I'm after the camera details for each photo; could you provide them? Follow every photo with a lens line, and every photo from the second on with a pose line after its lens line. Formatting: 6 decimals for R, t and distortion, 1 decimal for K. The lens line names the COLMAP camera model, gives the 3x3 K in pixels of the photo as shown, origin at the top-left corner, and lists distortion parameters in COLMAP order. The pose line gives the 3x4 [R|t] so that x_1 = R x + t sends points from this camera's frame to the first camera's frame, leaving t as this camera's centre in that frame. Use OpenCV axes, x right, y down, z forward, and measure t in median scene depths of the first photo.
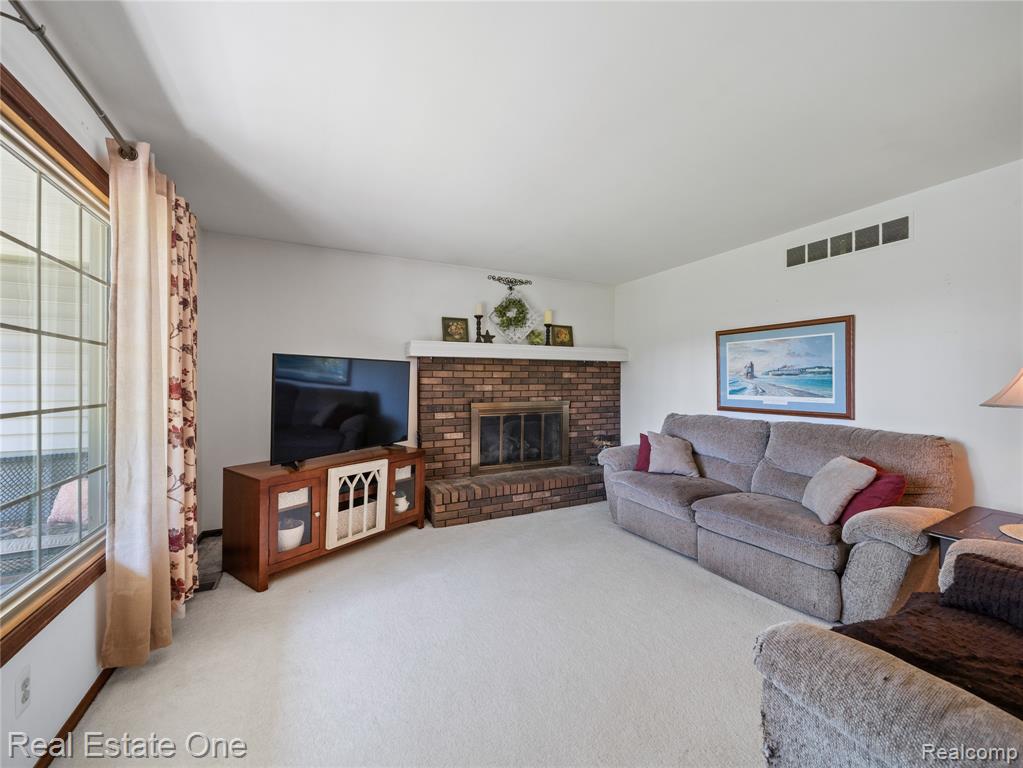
lens RADIAL K [[415.9, 0, 513.4], [0, 415.9, 382.7], [0, 0, 1]] dist [-0.000944, -0.002135]
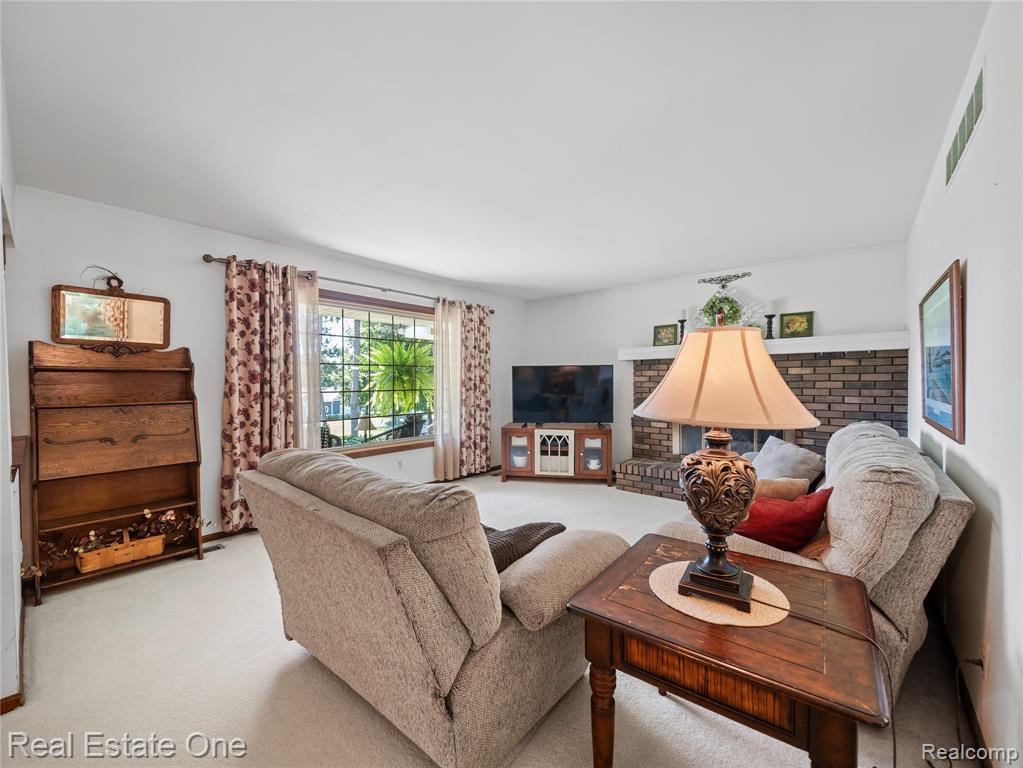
lens RADIAL K [[415.9, 0, 510.4], [0, 415.9, 380.1], [0, 0, 1]] dist [-0.000944, -0.002135]
pose [[0.380502, -0.001352, -0.924779, 0.792537], [0.005585, 0.999984, 0.000836, -0.003760], [0.924763, -0.005483, 0.380504, 0.150610]]
